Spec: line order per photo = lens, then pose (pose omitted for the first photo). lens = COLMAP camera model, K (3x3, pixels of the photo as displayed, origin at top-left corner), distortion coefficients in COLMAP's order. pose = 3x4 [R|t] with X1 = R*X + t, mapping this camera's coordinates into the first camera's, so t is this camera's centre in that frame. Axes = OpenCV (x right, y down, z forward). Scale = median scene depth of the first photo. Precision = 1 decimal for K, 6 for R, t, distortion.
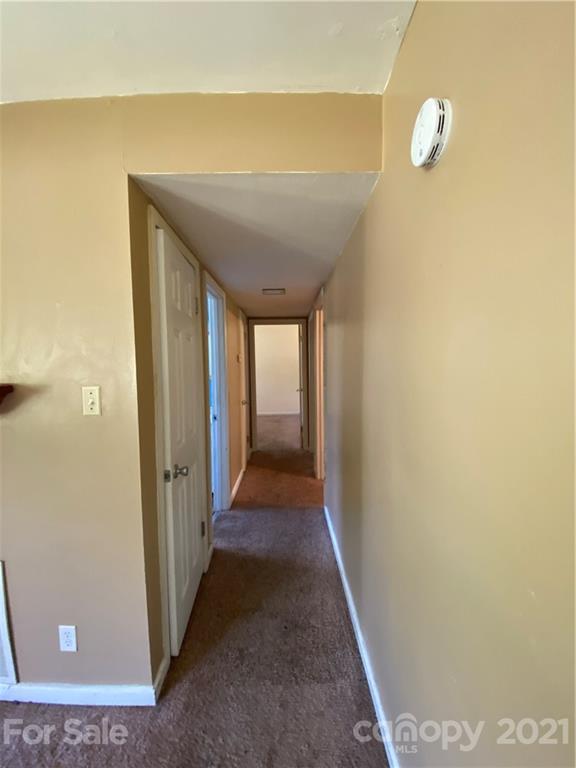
lens RADIAL K [[311.0, 0, 288.0], [0, 311.0, 384.0], [0, 0, 1]] dist [0.036648, -0.026766]
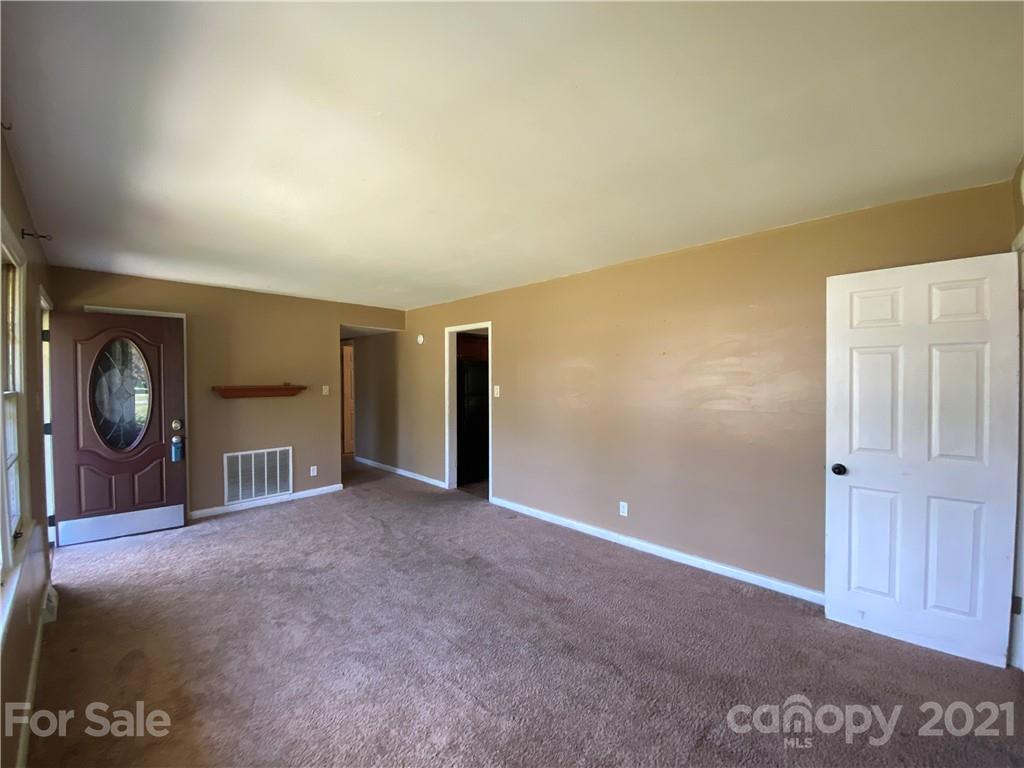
lens RADIAL K [[414.7, 0, 509.4], [0, 414.7, 382.0], [0, 0, 1]] dist [0.036648, -0.026766]
pose [[0.703590, -0.000769, 0.710605, -1.181062], [0.046100, 0.997942, -0.044565, 0.122755], [-0.709109, 0.064114, 0.702178, -1.674238]]
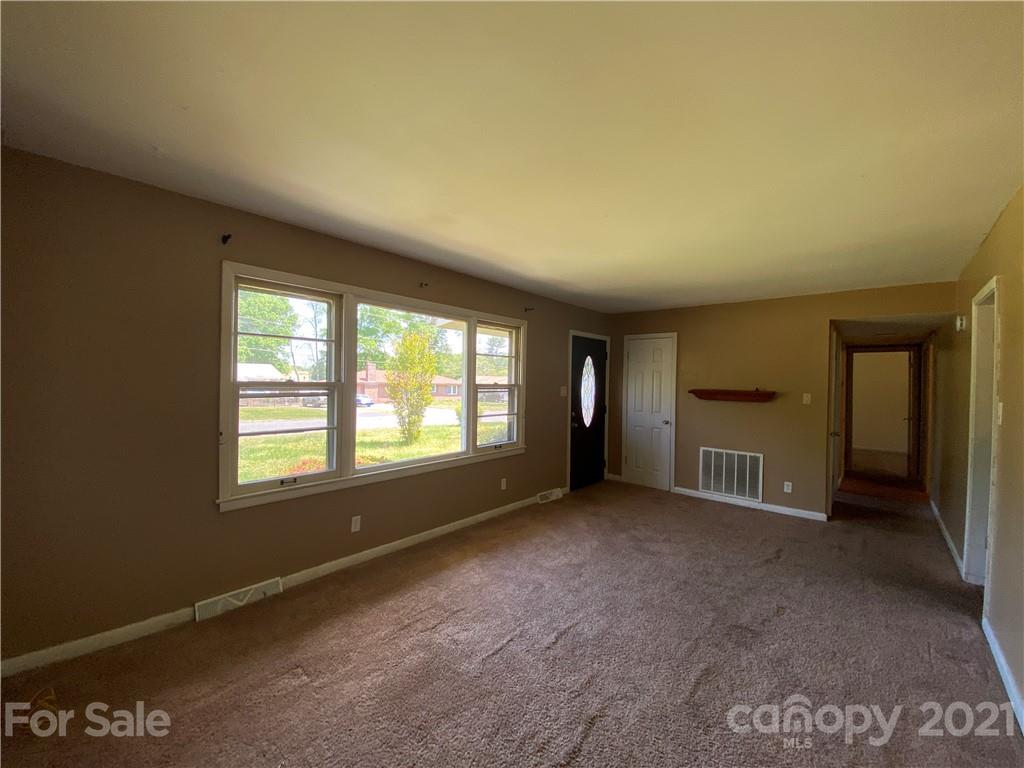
lens RADIAL K [[414.7, 0, 509.4], [0, 414.7, 382.0], [0, 0, 1]] dist [0.036648, -0.026766]
pose [[0.750344, 0.026991, -0.660496, -0.075191], [-0.073327, 0.996398, -0.042584, 0.128083], [0.656968, 0.080385, 0.749621, -1.768829]]
